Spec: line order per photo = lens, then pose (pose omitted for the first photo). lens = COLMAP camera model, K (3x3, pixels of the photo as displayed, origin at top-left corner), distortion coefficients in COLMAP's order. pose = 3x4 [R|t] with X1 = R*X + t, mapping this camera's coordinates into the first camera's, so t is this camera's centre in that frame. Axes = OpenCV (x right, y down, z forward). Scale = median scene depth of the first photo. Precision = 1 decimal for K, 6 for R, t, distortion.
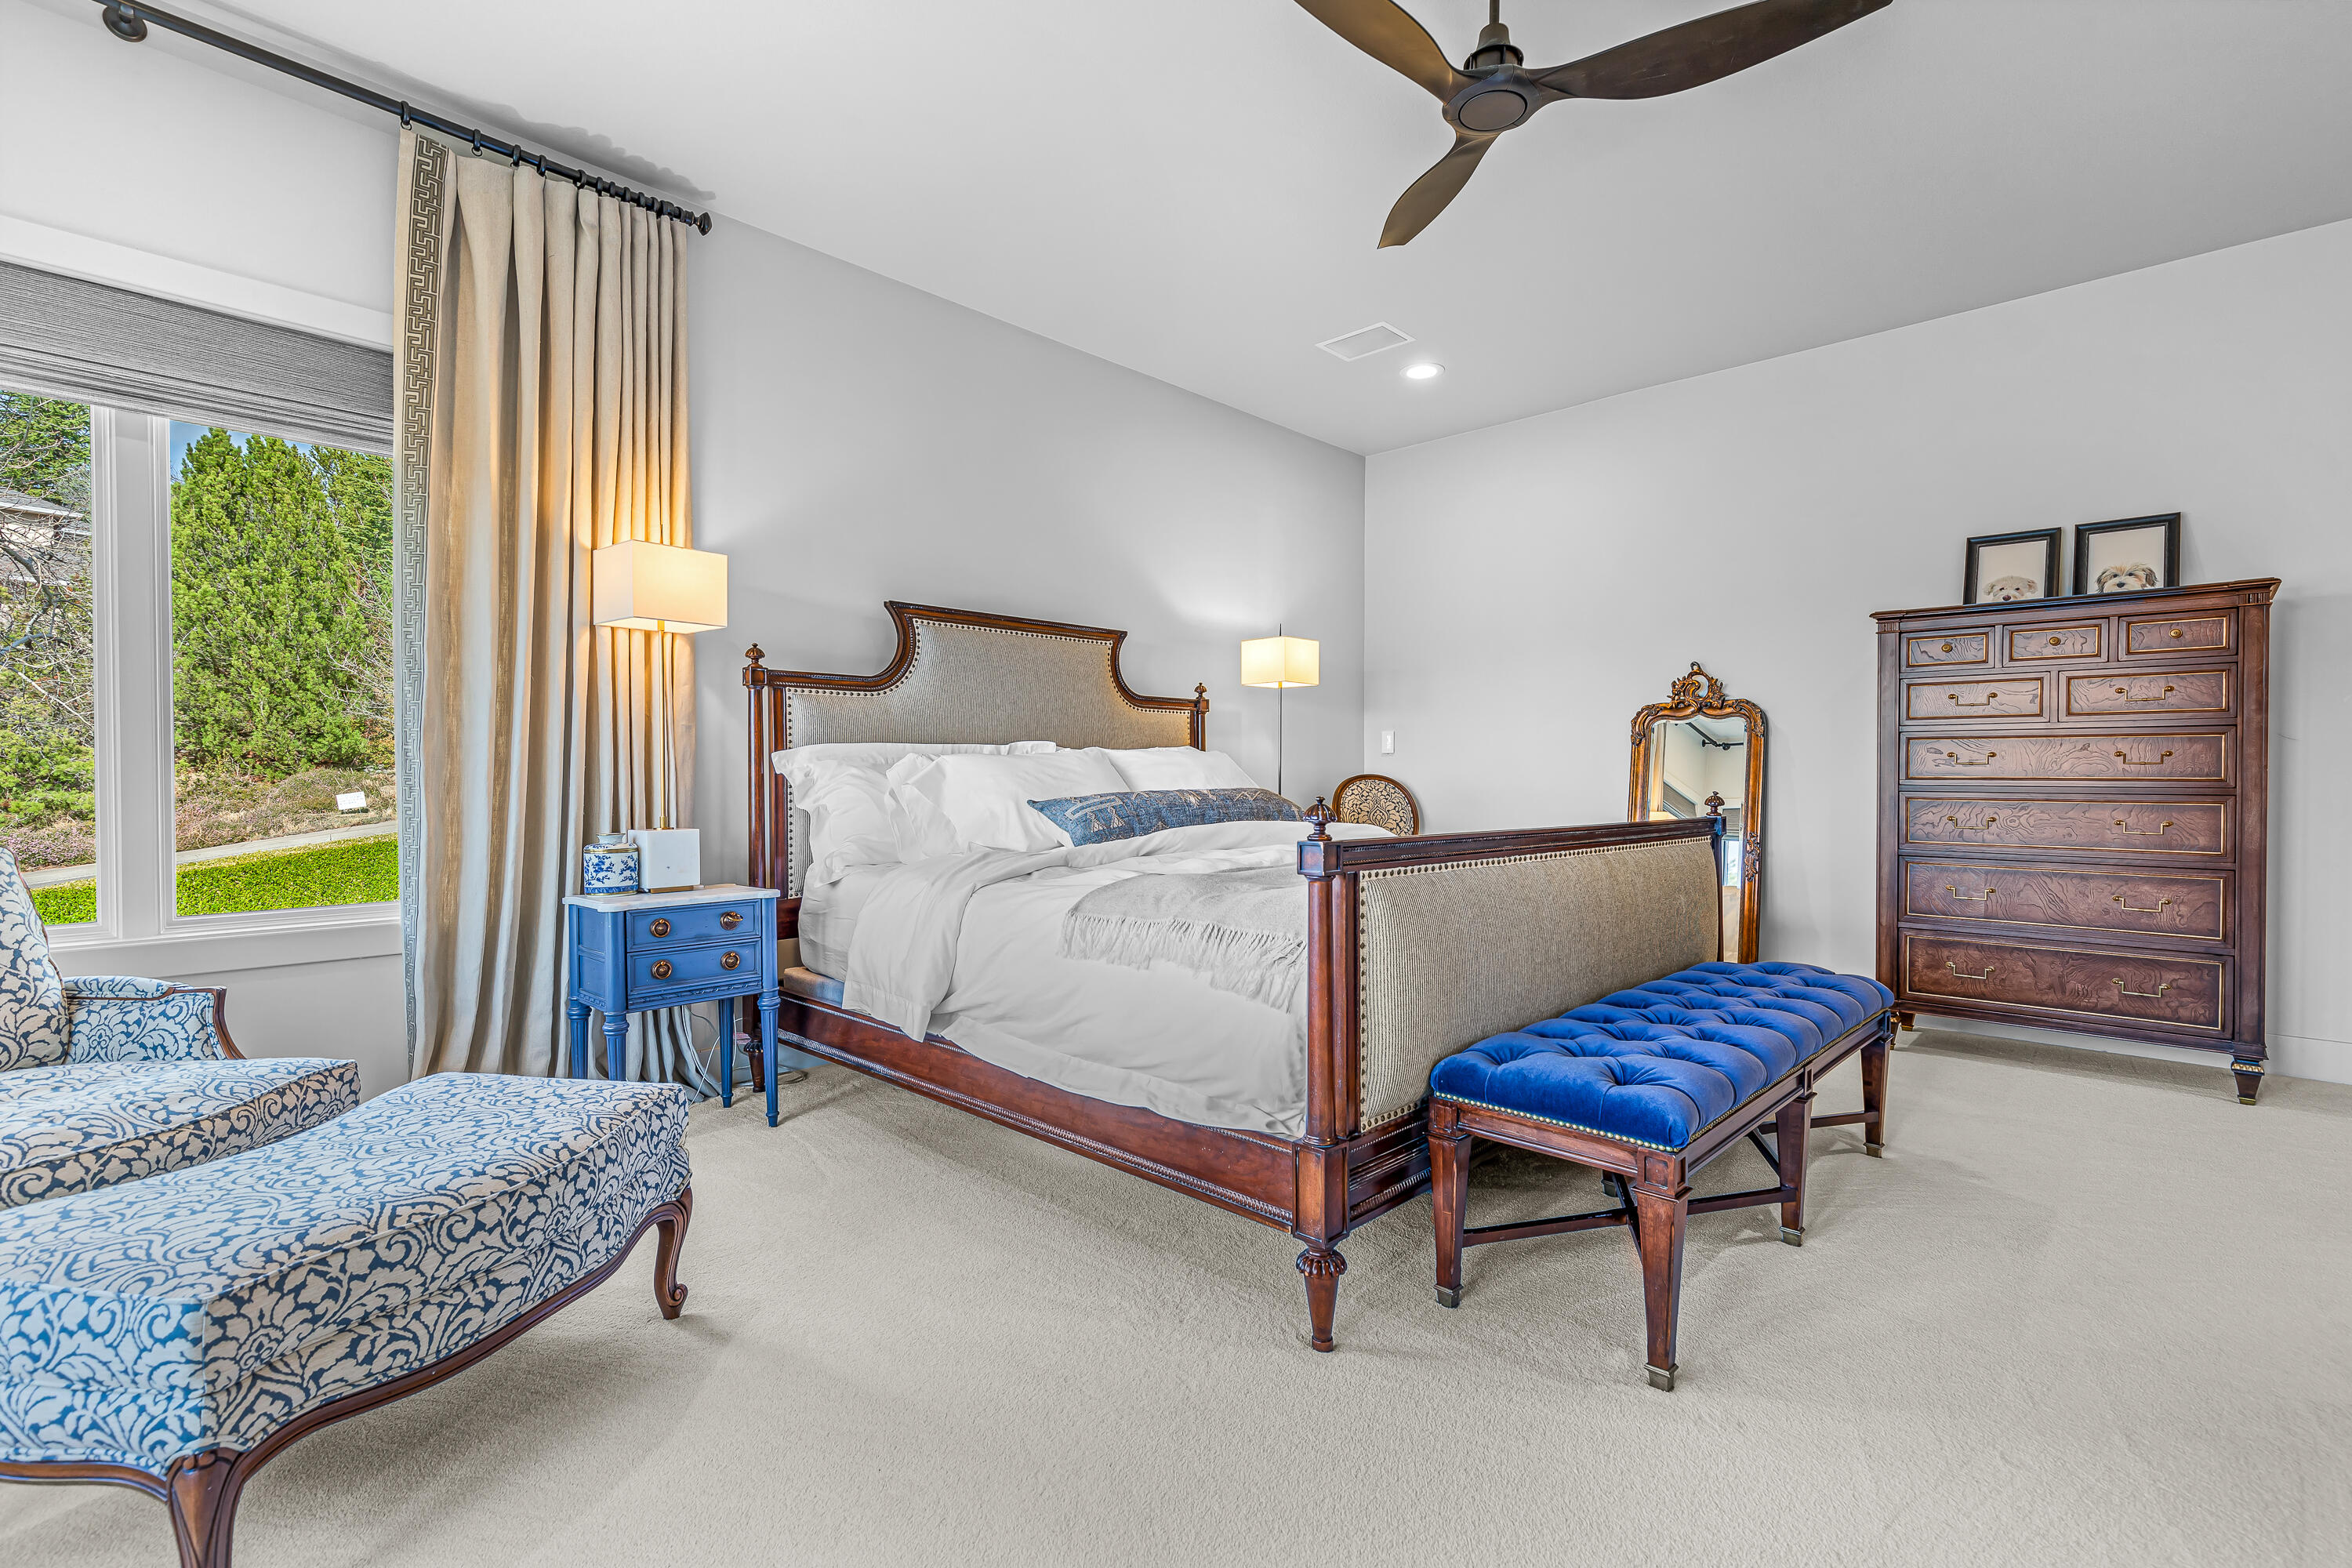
lens RADIAL K [[1071.8, 0, 1191.6], [0, 1071.8, 787.8], [0, 0, 1]] dist [0.000607, 0.000055]
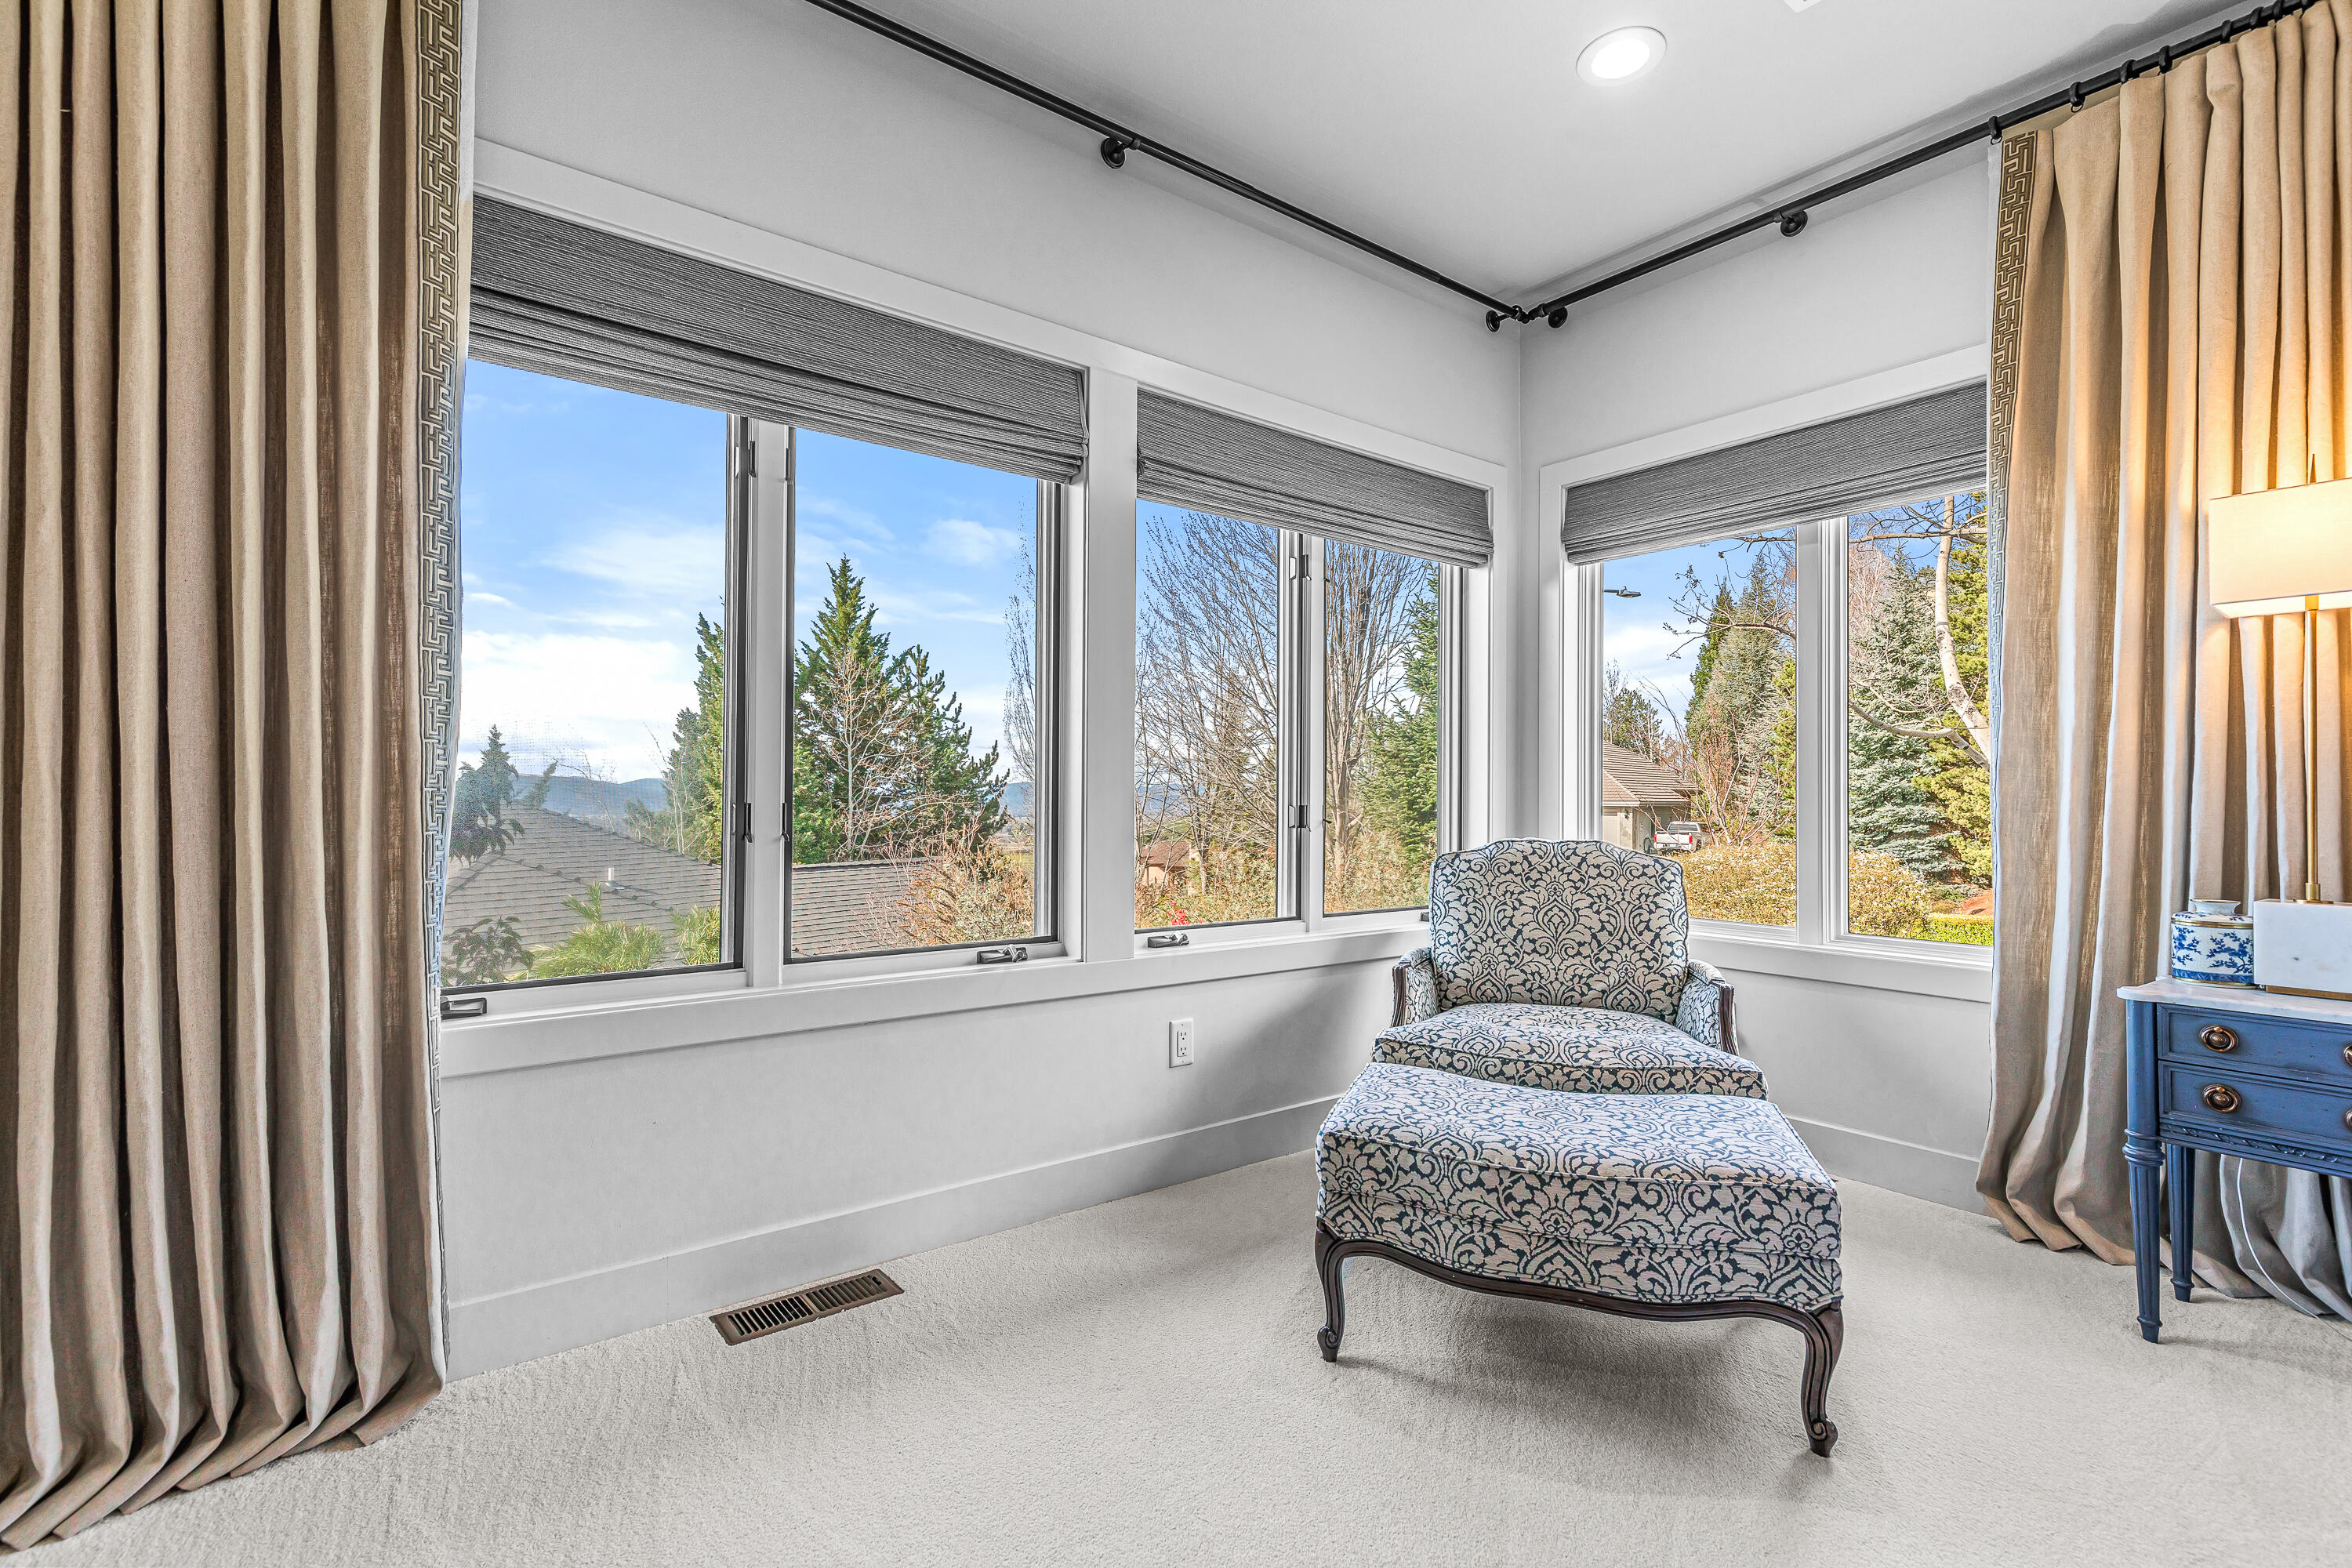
lens RADIAL K [[1055.0, 0, 1180.9], [0, 1055.0, 791.0], [0, 0, 1]] dist [0.003476, -0.000352]
pose [[-0.179055, -0.007198, -0.983813, 0.418830], [-0.015356, 0.999872, -0.004520, -0.025026], [0.983719, 0.014298, -0.179143, 0.595432]]
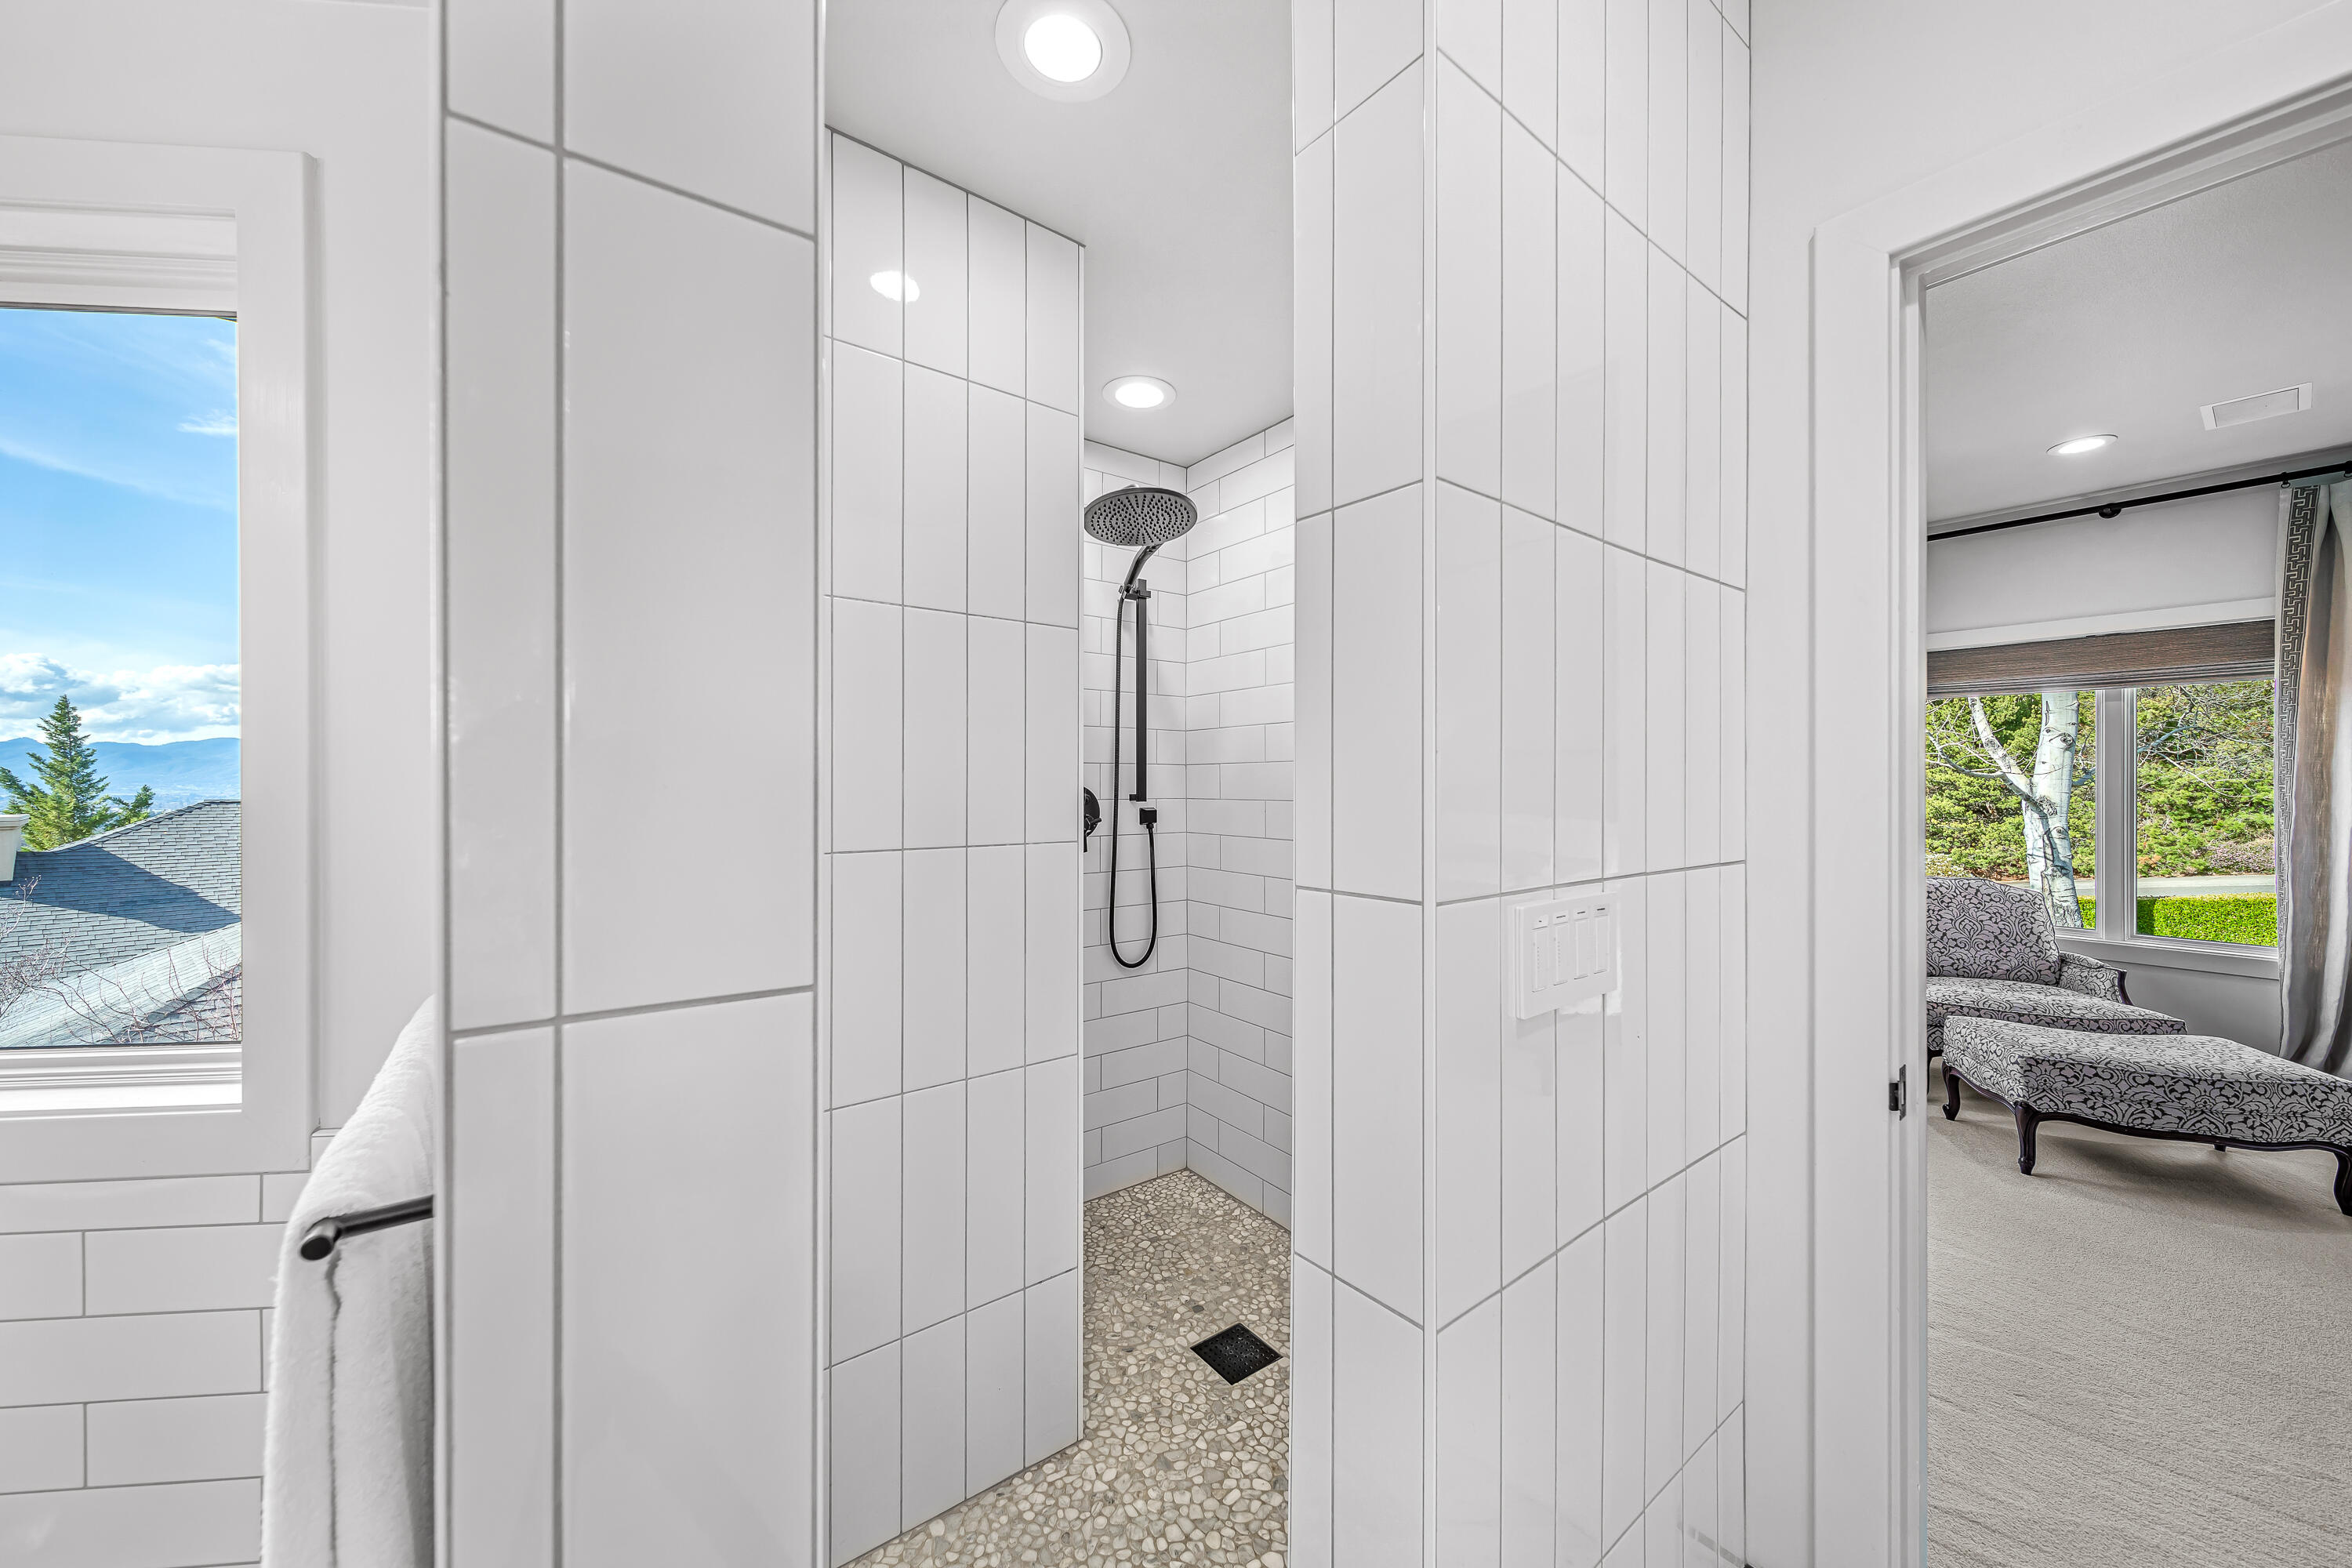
lens RADIAL K [[820.8, 0, 1171.6], [0, 820.8, 786.4], [0, 0, 1]] dist [-0.000645, -0.000092]
pose [[-0.190771, 0.003618, -0.981628, 1.100138], [-0.010653, 0.999927, 0.005756, -0.176654], [0.981577, 0.011555, -0.190718, -0.584444]]
